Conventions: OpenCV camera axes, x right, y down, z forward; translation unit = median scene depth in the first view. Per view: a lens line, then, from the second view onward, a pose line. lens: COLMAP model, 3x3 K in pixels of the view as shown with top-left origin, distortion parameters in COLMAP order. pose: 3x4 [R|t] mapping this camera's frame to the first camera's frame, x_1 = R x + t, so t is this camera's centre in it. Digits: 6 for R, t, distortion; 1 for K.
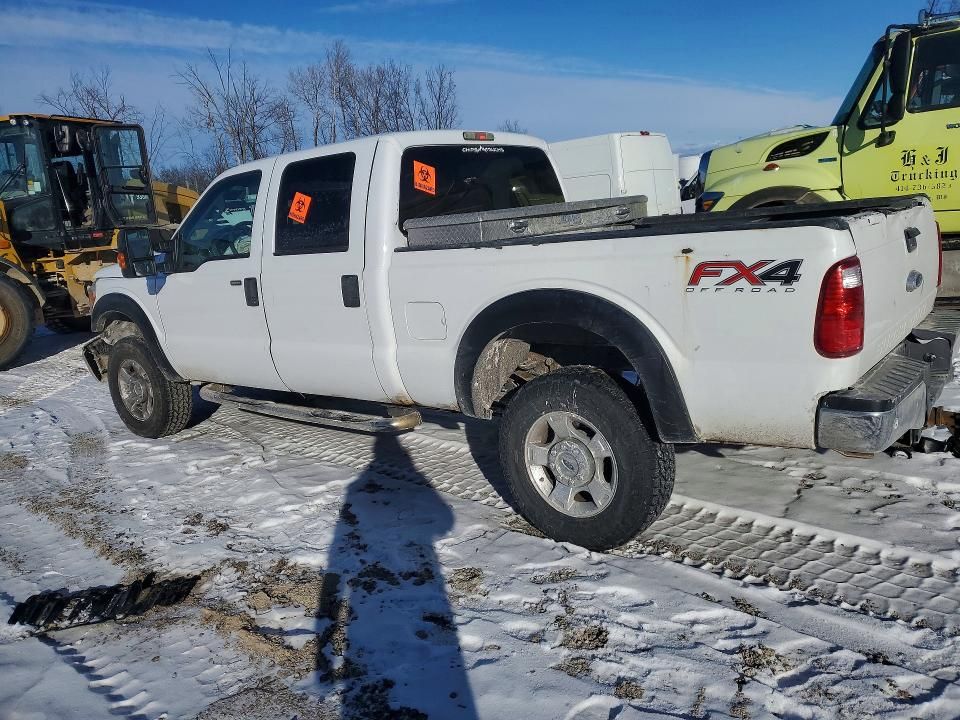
lens RADIAL K [[760.4, 0, 480.0], [0, 760.4, 360.0], [0, 0, 1]] dist [0.011569, 0.002805]
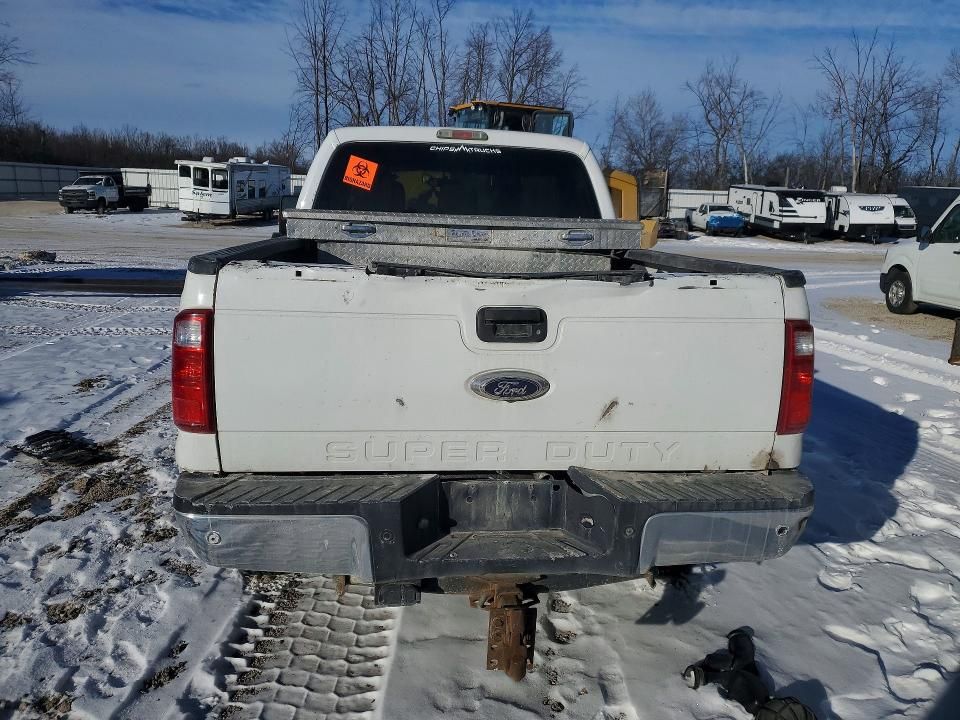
lens RADIAL K [[747.4, 0, 480.0], [0, 747.4, 360.0], [0, 0, 1]] dist [0.008544, 0.004320]
pose [[0.691176, 0.255057, -0.676181, 0.720311], [-0.238256, 0.963761, 0.119994, -0.146763], [0.682283, 0.078168, 0.726898, 0.379833]]
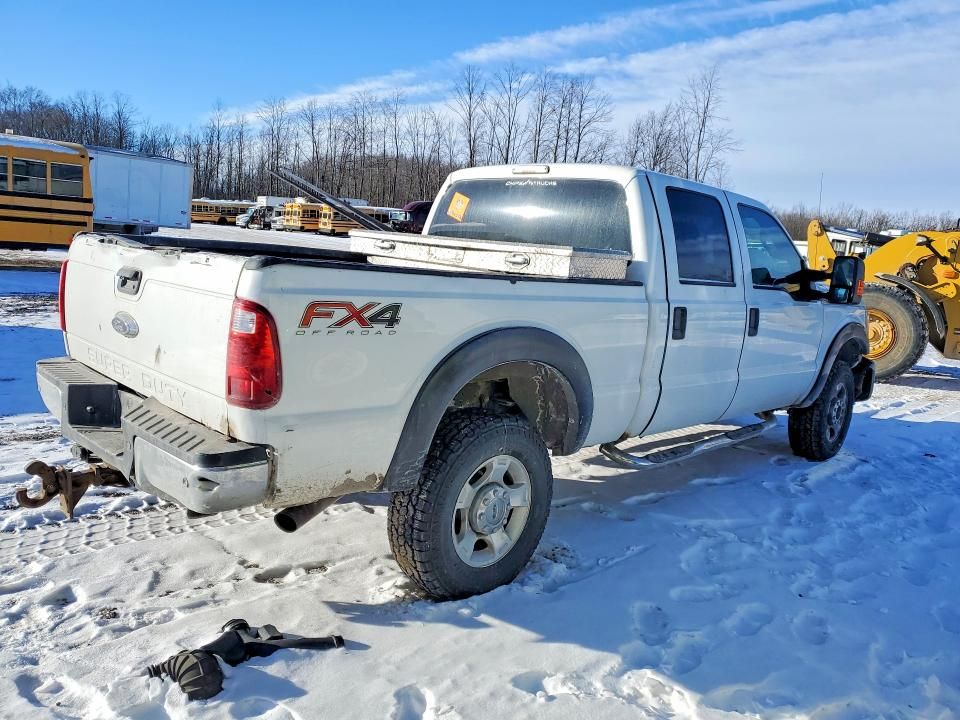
lens RADIAL K [[747.4, 0, 480.0], [0, 747.4, 360.0], [0, 0, 1]] dist [0.008544, 0.004320]
pose [[-0.121171, 0.235139, -0.964379, 1.031430], [-0.265835, 0.928363, 0.259758, -0.306857], [0.956373, 0.287841, -0.049982, 1.083307]]
